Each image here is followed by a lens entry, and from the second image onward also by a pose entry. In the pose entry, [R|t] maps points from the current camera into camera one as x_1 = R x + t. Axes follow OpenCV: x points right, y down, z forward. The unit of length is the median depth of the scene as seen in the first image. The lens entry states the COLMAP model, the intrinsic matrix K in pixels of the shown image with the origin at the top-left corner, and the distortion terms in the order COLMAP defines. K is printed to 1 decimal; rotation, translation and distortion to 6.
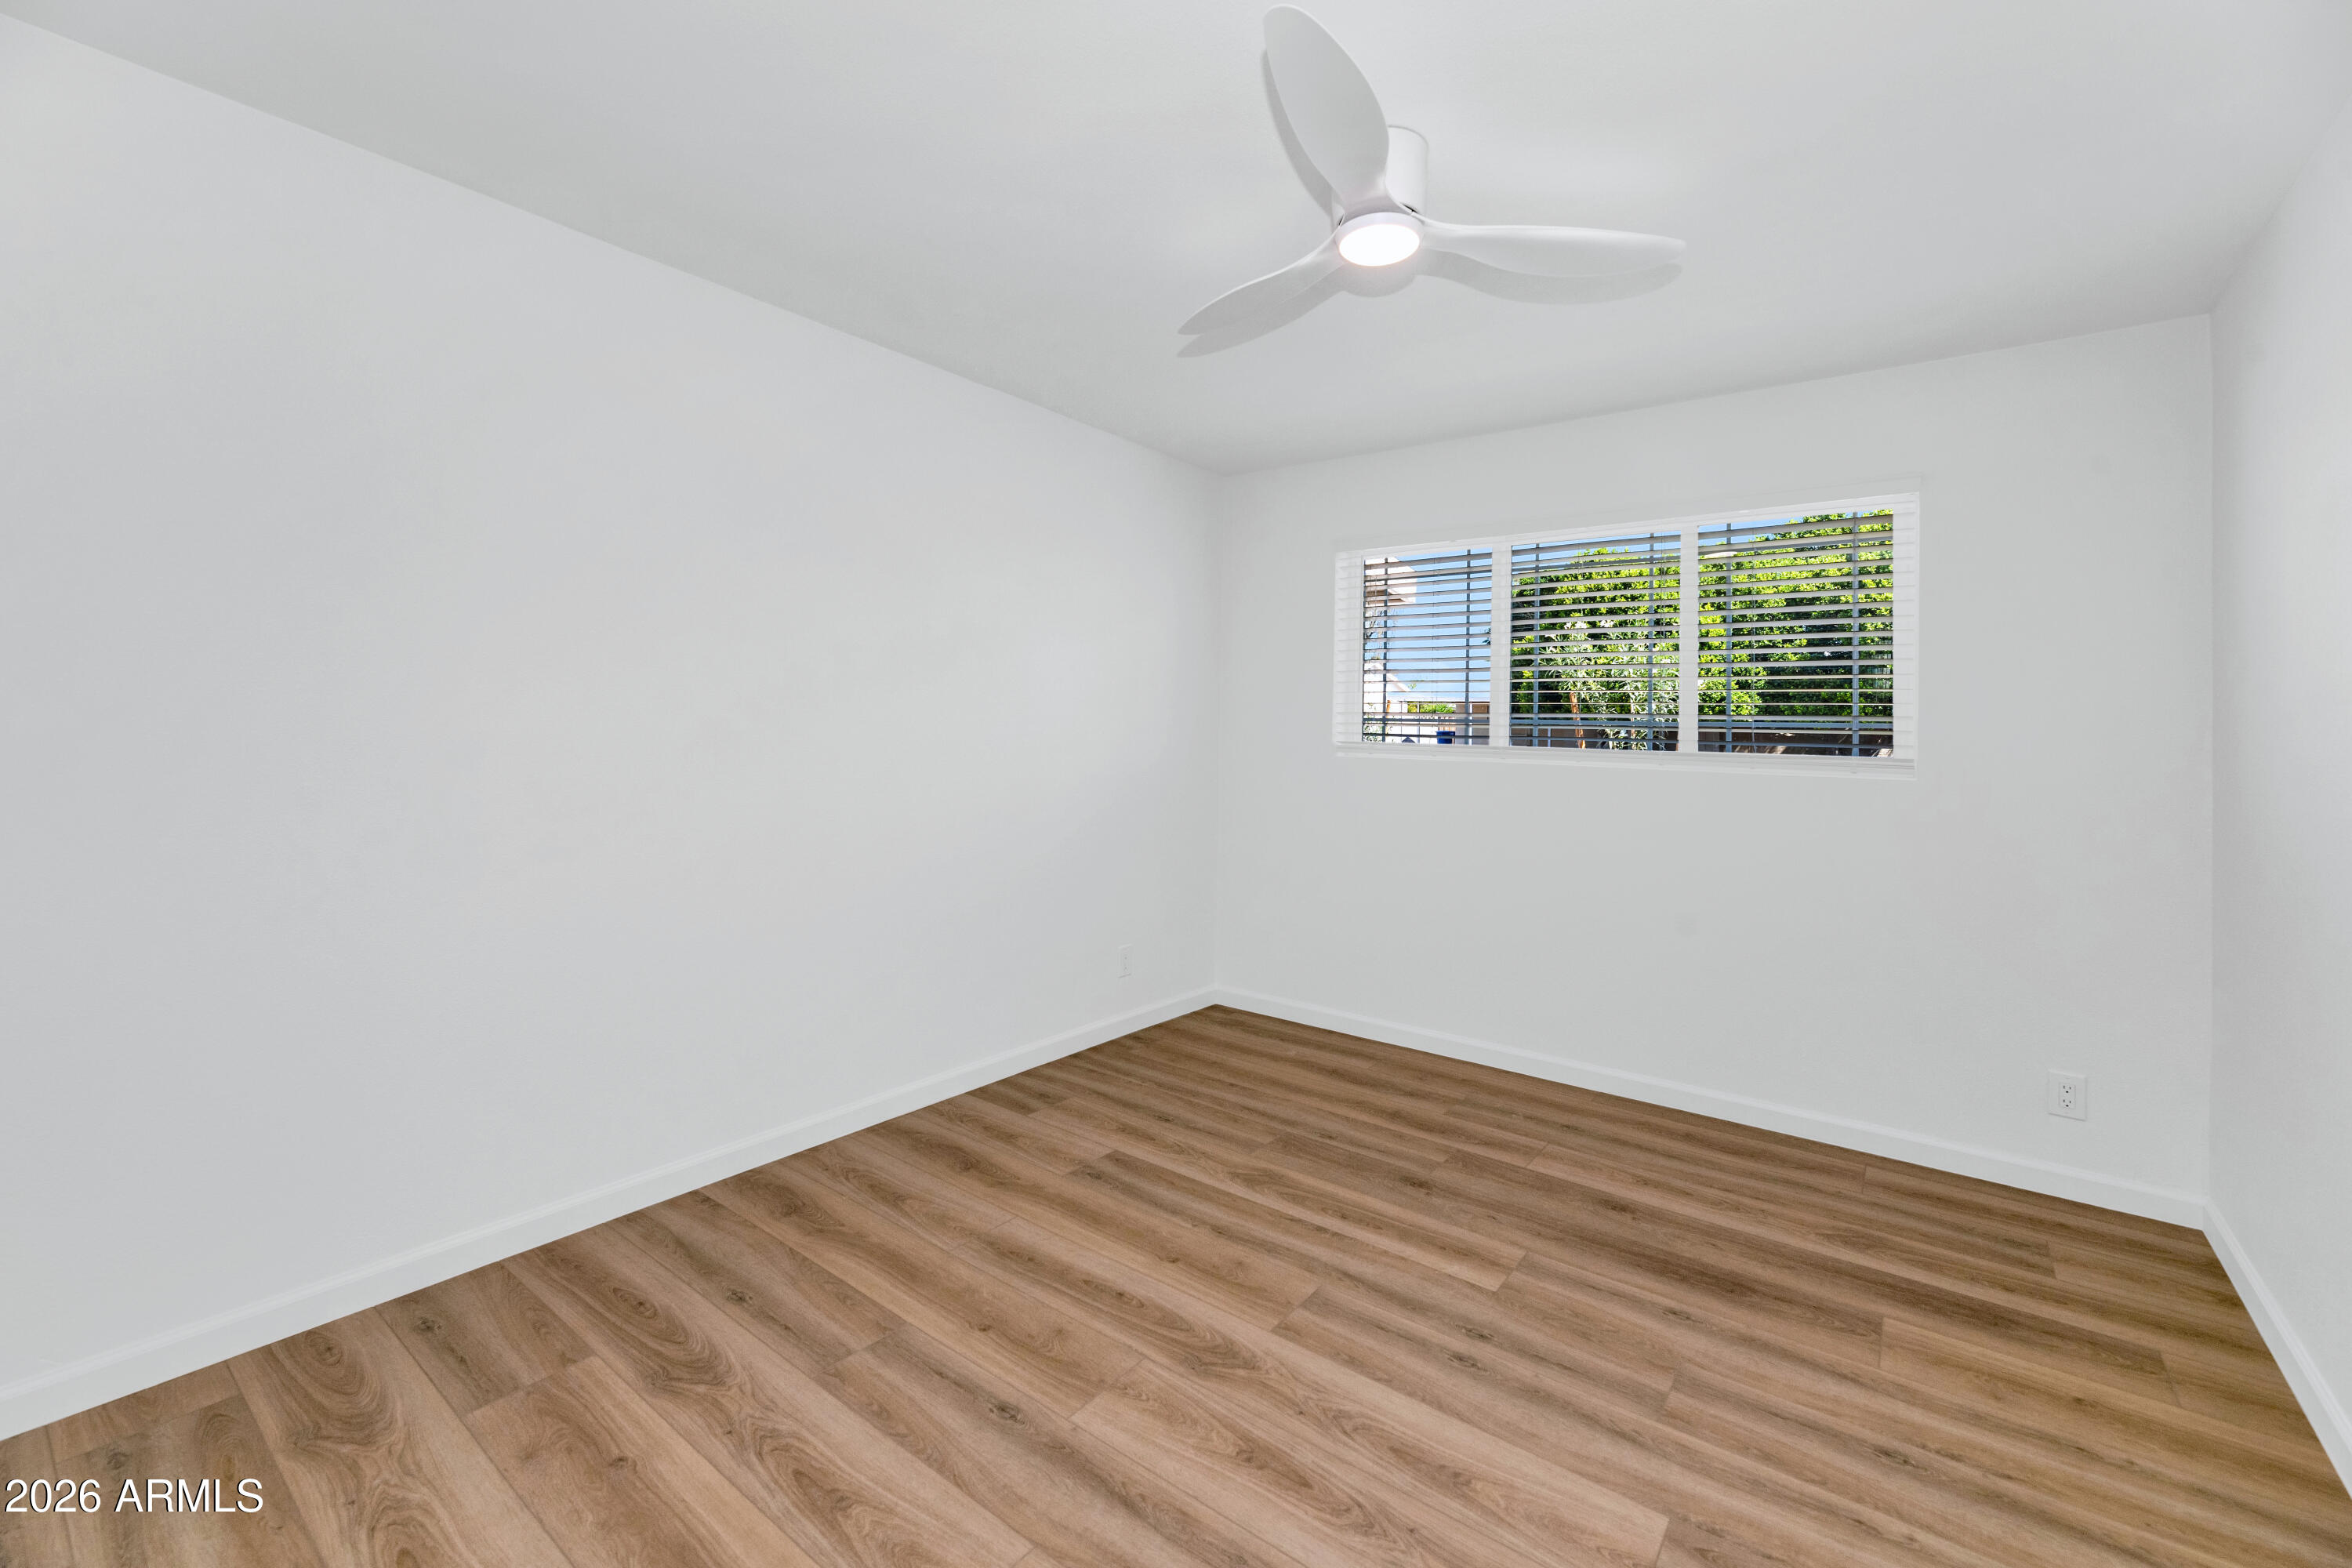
lens RADIAL K [[964.1, 0, 1175.3], [0, 964.1, 785.0], [0, 0, 1]] dist [-0.001544, -0.000057]
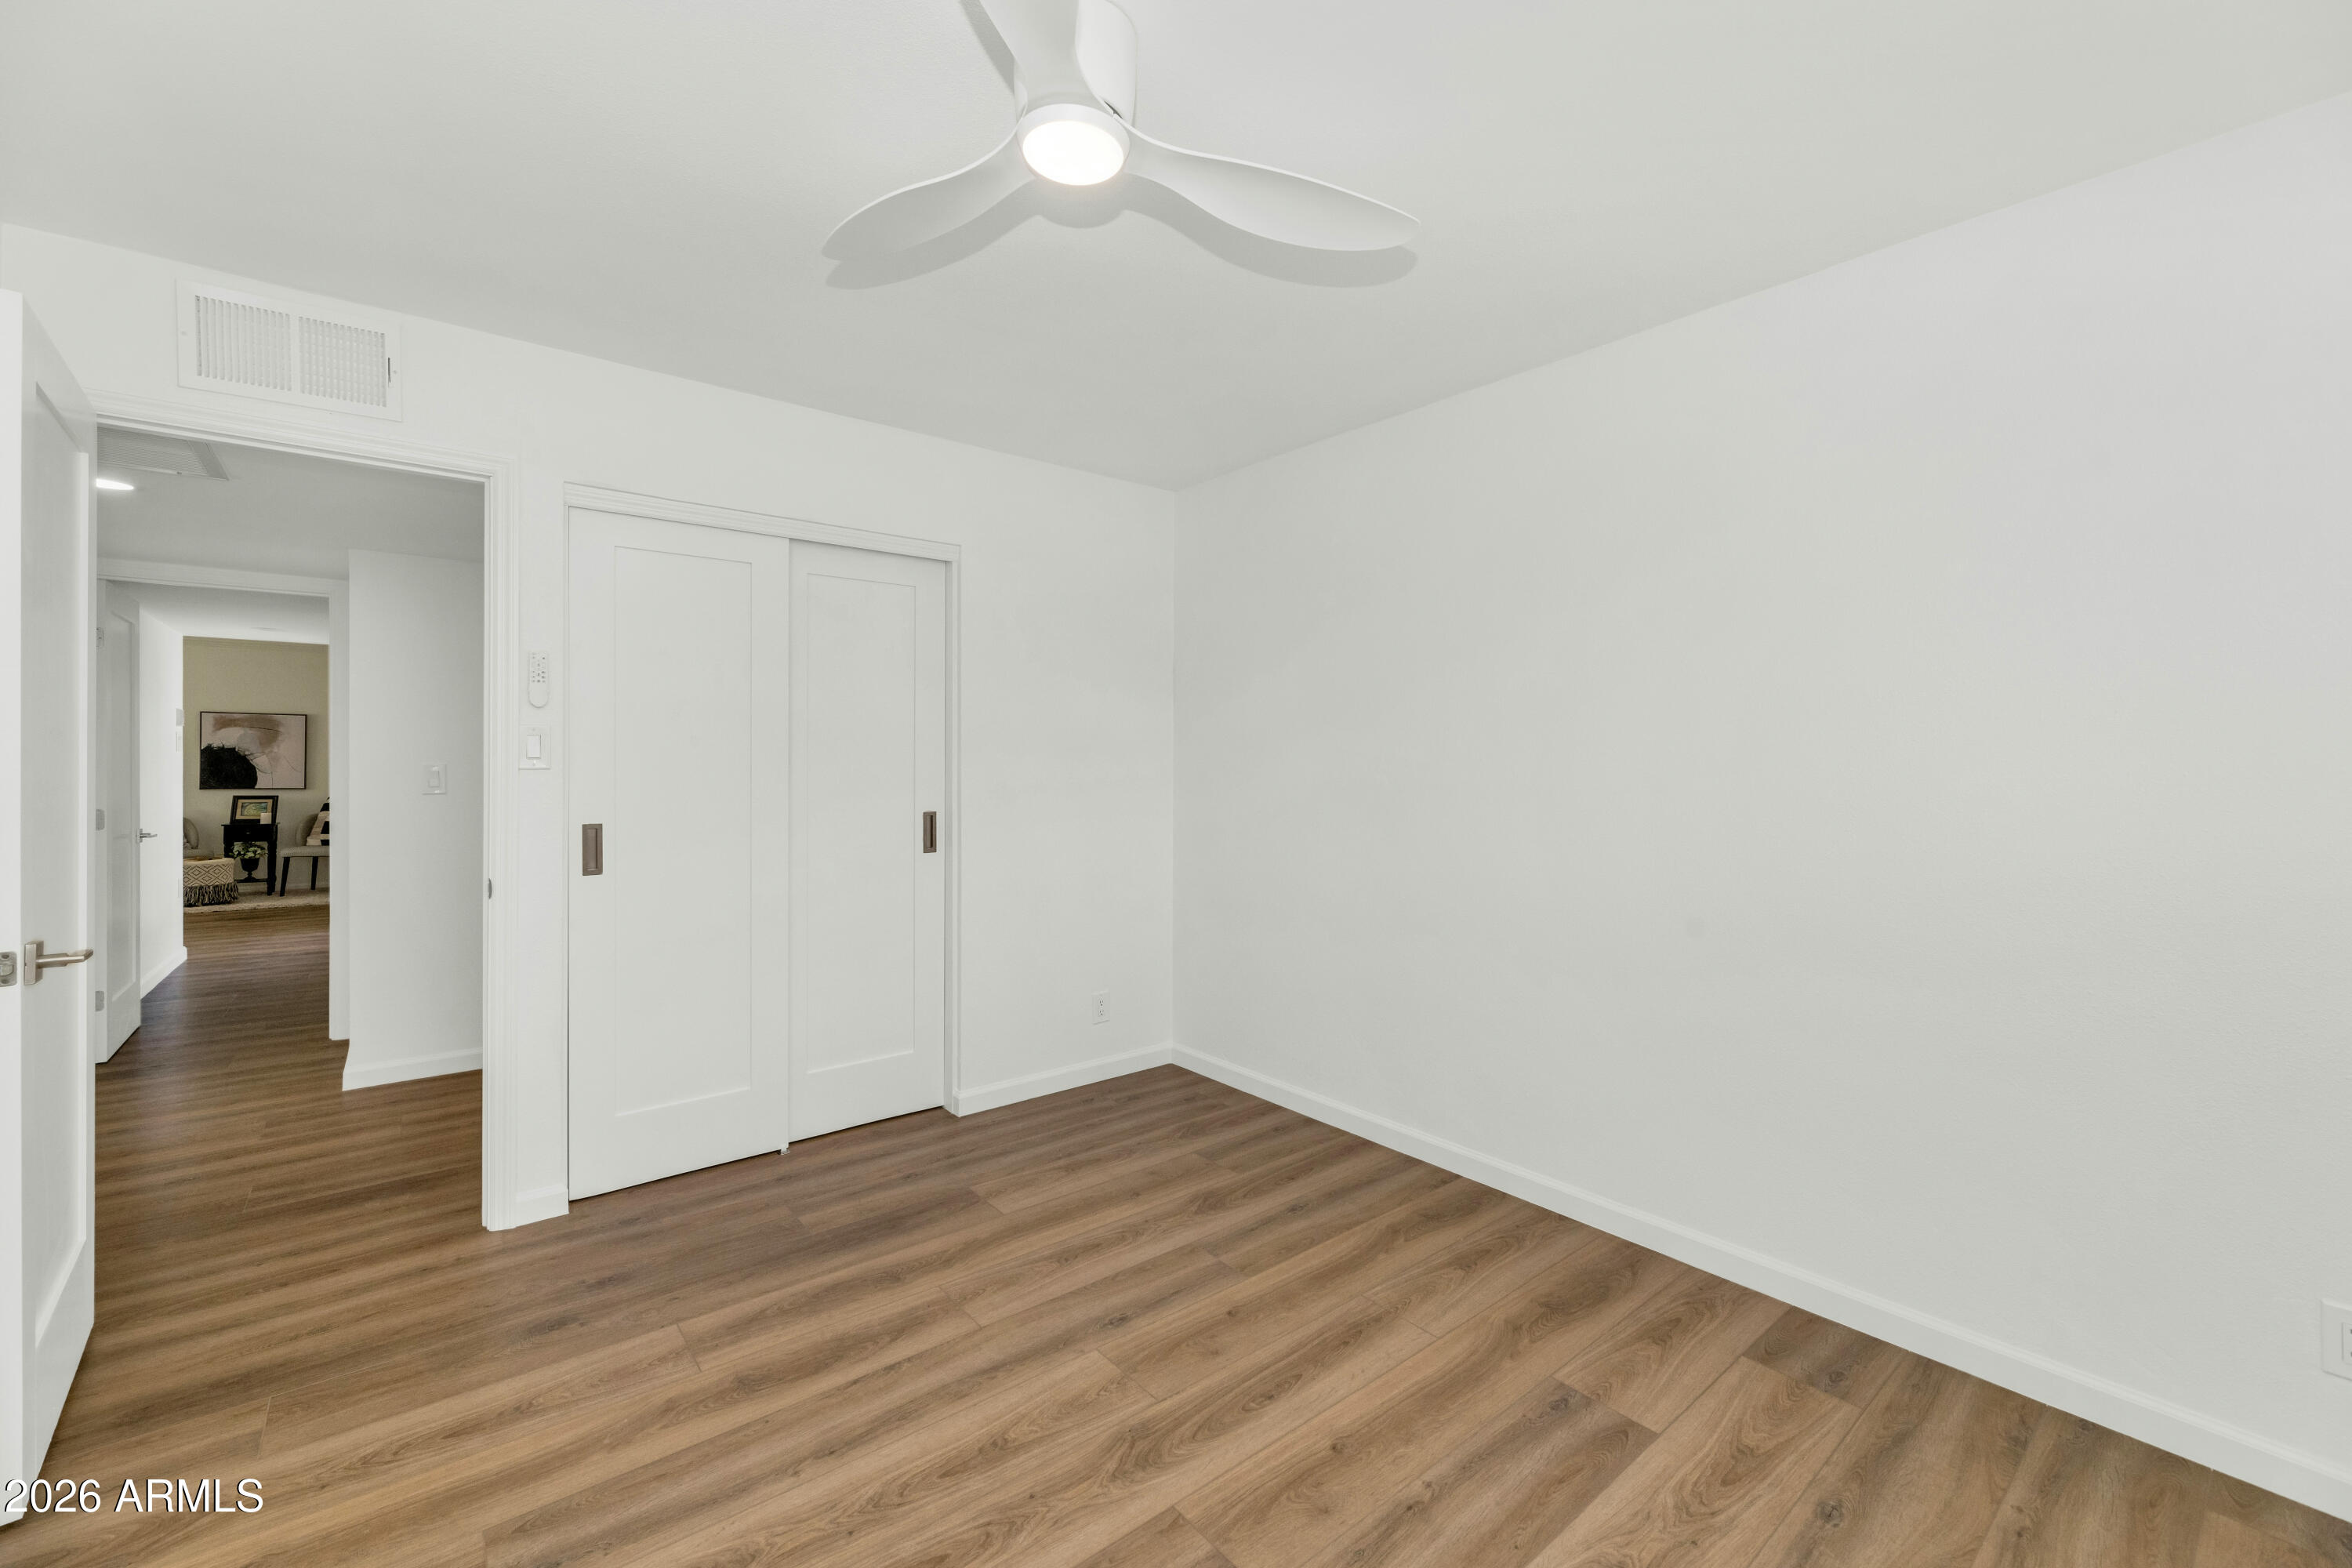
lens RADIAL K [[964.1, 0, 1175.1], [0, 964.1, 778.4], [0, 0, 1]] dist [-0.001544, -0.000057]
pose [[-0.223573, -0.006595, -0.974665, 0.783023], [-0.067630, 0.997672, 0.008763, -0.042525], [0.972338, 0.067876, -0.223498, 1.006075]]
